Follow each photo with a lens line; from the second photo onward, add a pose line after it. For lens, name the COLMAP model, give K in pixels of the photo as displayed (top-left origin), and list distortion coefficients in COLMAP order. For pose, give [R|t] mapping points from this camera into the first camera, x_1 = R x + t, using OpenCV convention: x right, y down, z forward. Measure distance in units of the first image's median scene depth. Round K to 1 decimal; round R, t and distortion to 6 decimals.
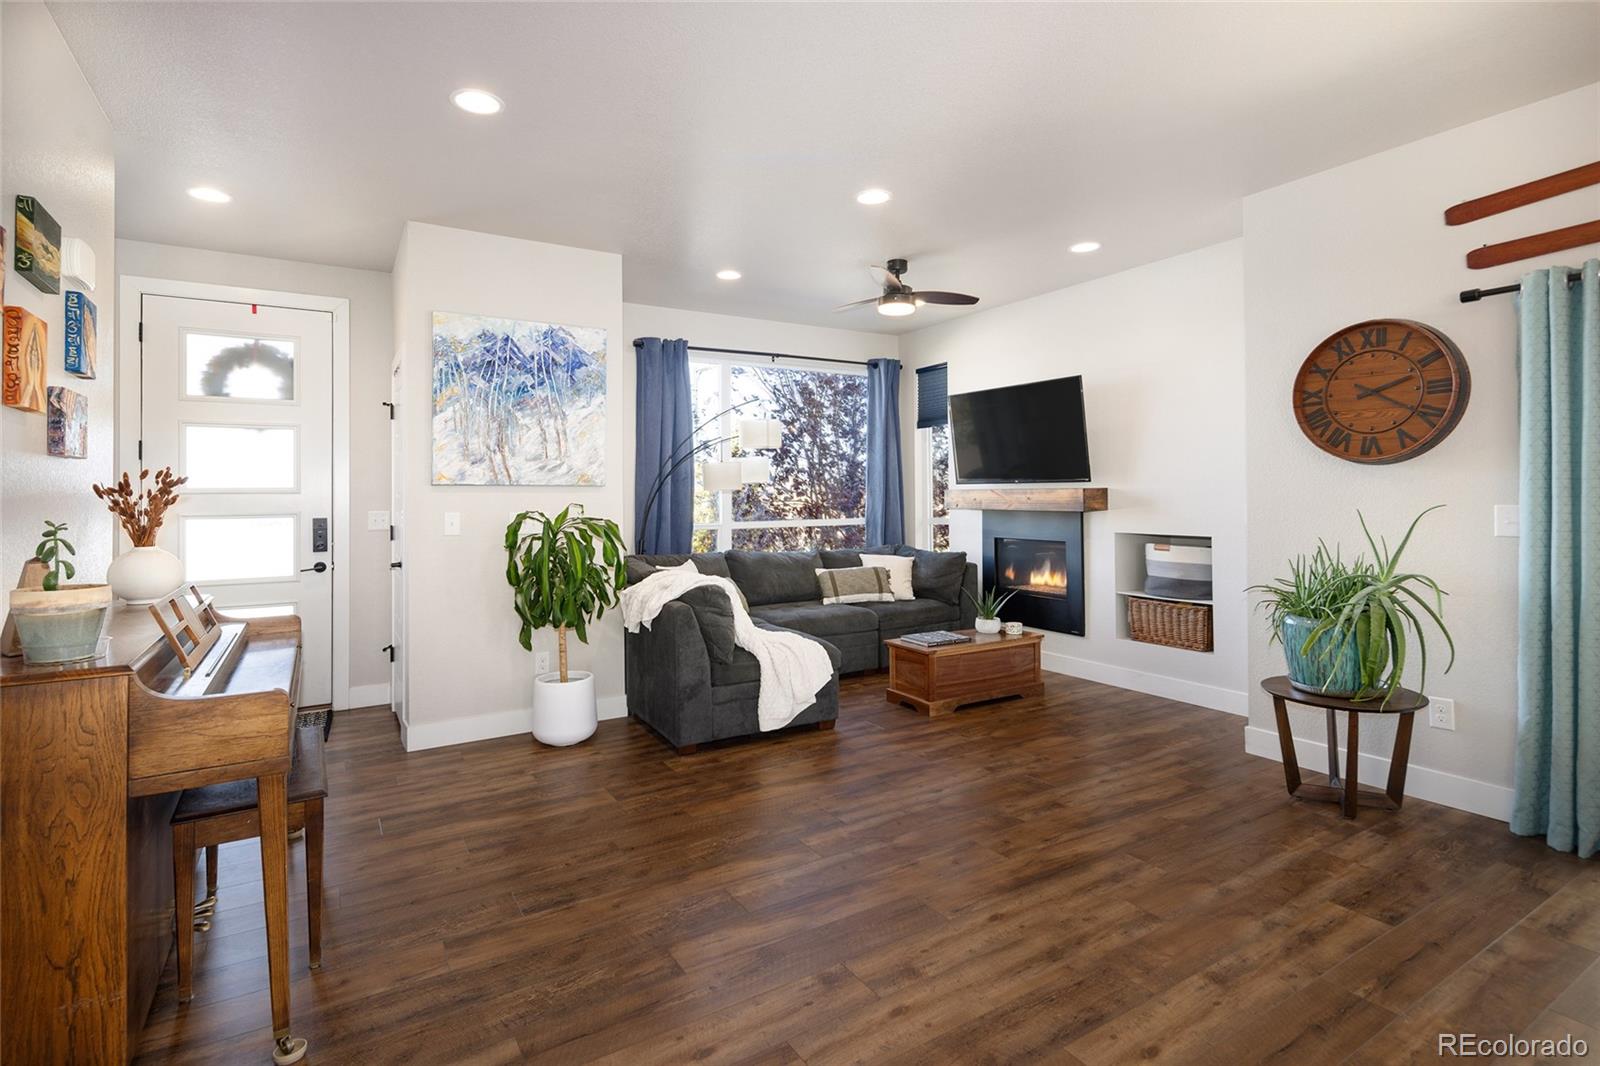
lens RADIAL K [[771.3, 0, 708.0], [0, 771.3, 490.0], [0, 0, 1]] dist [0.000973, -0.001116]
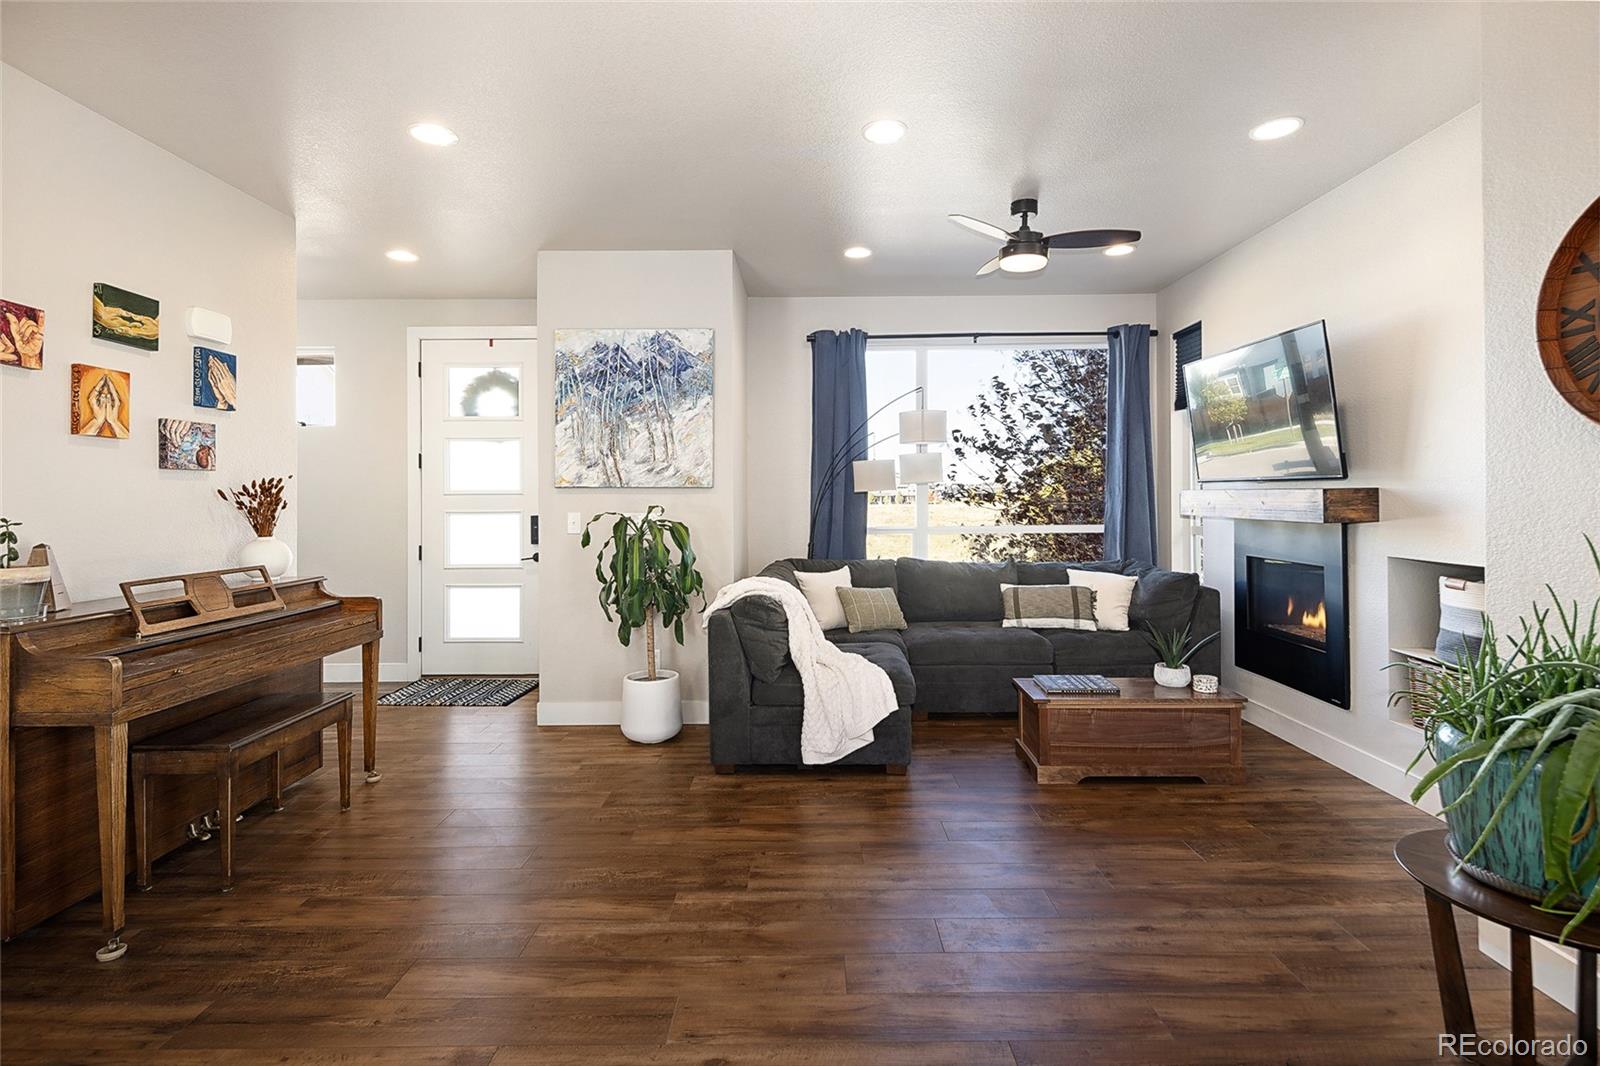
lens RADIAL K [[749.2, 0, 791.0], [0, 749.2, 494.5], [0, 0, 1]] dist [0.001114, -0.000507]
pose [[0.870094, 0.001682, -0.492883, 0.437519], [0.002809, 0.999961, 0.008371, -0.004419], [0.492878, -0.008668, 0.870055, 0.220654]]
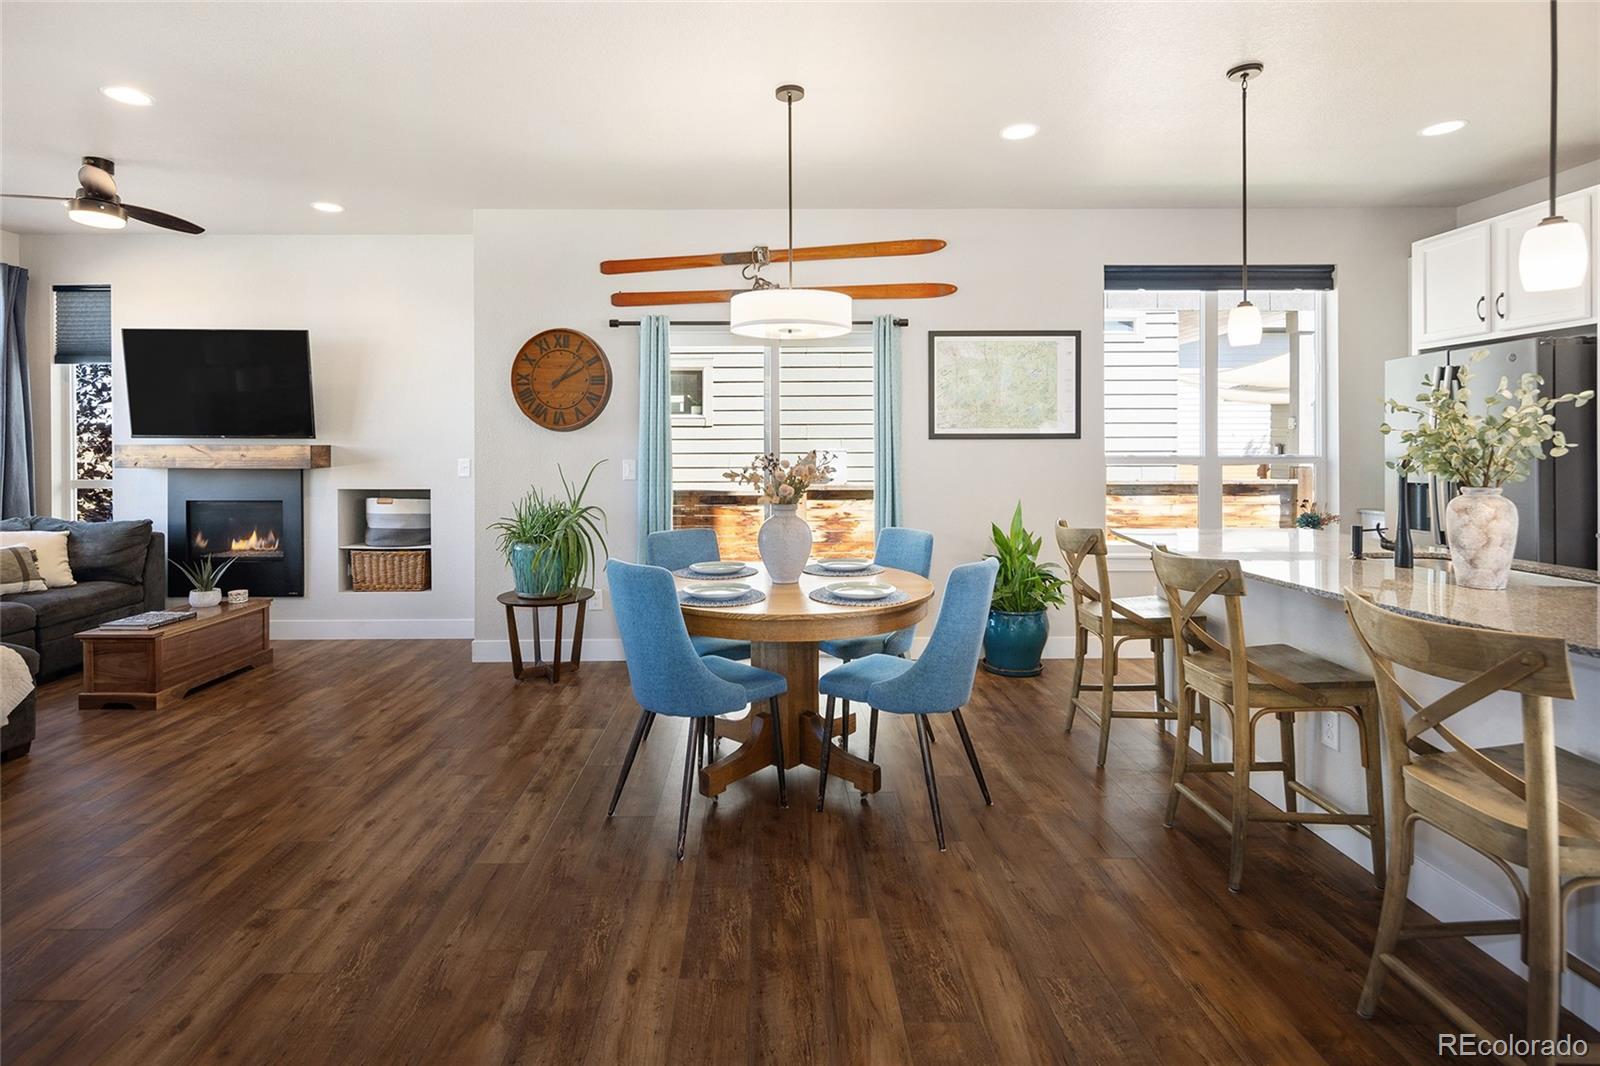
lens RADIAL K [[883.8, 0, 819.9], [0, 883.8, 457.4], [0, 0, 1]] dist [-0.000281, 0.000439]
pose [[0.424985, 0.001491, 0.905199, -0.283022], [-0.010861, 0.999935, 0.003453, 0.002462], [-0.905135, -0.011299, 0.424974, -0.078472]]
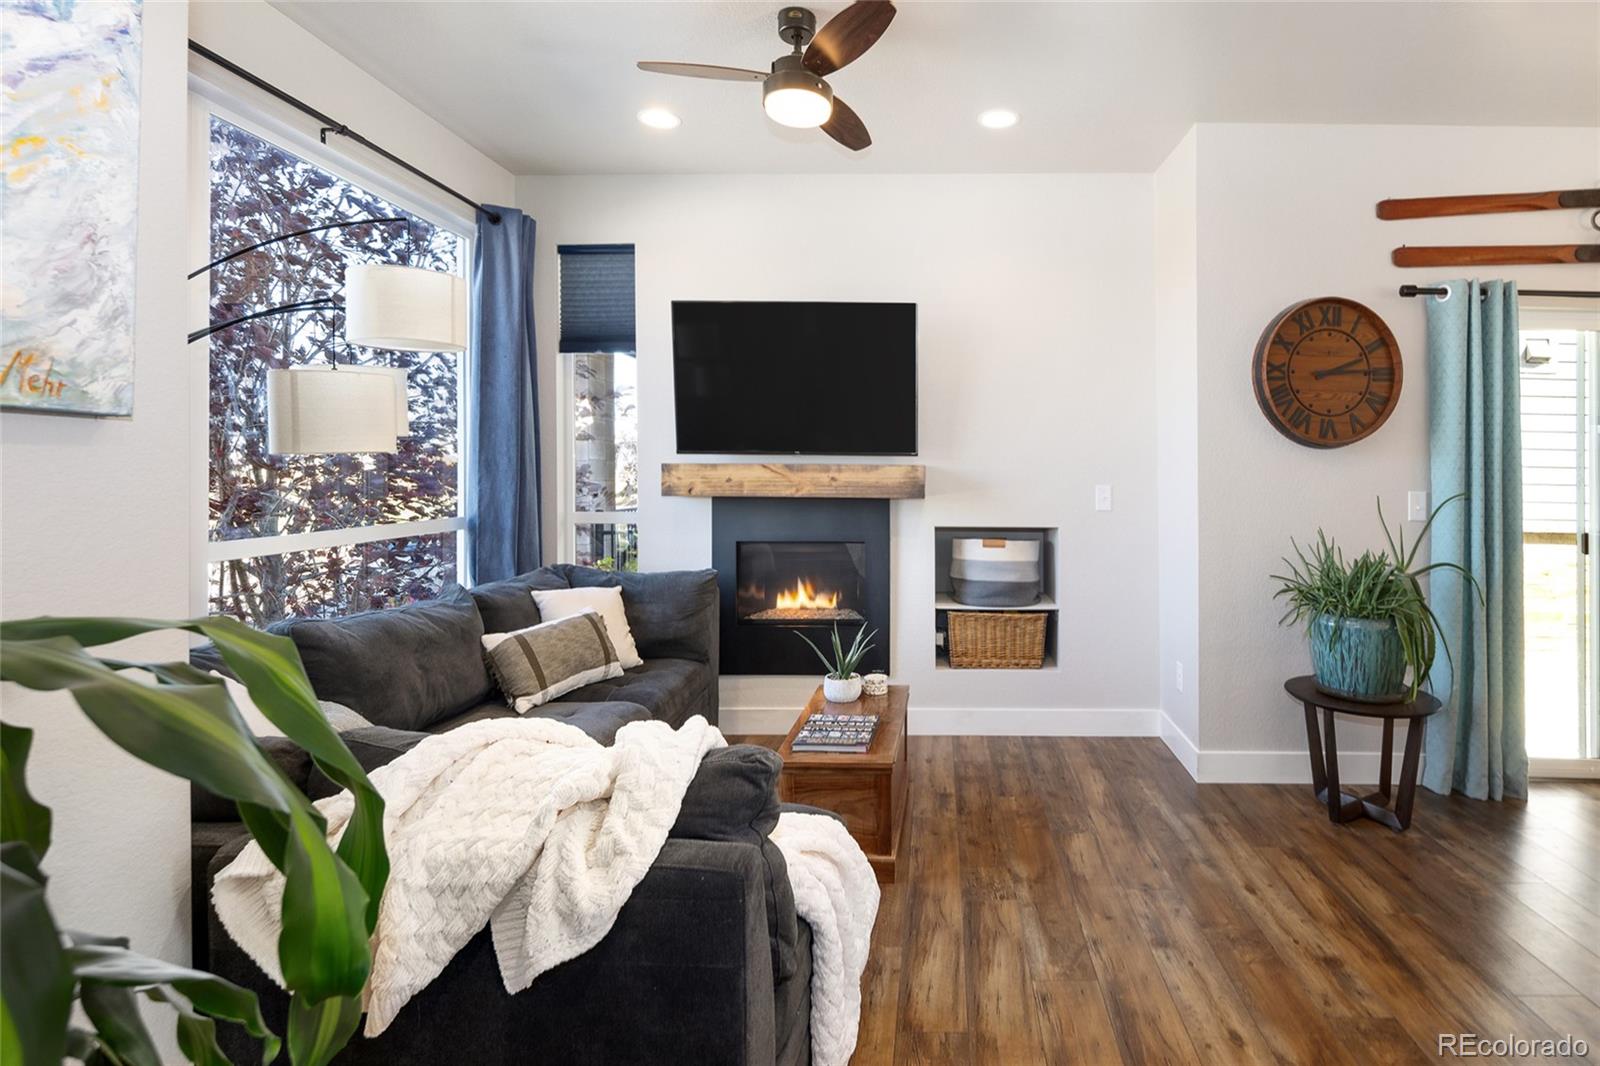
lens RADIAL K [[891.5, 0, 899.2], [0, 891.5, 478.8], [0, 0, 1]] dist [0.001566, -0.000658]
pose [[0.450879, 0.004196, 0.892575, -0.267000], [-0.018280, 0.999823, 0.004533, 0.006999], [-0.892398, -0.018360, 0.450876, 0.709571]]
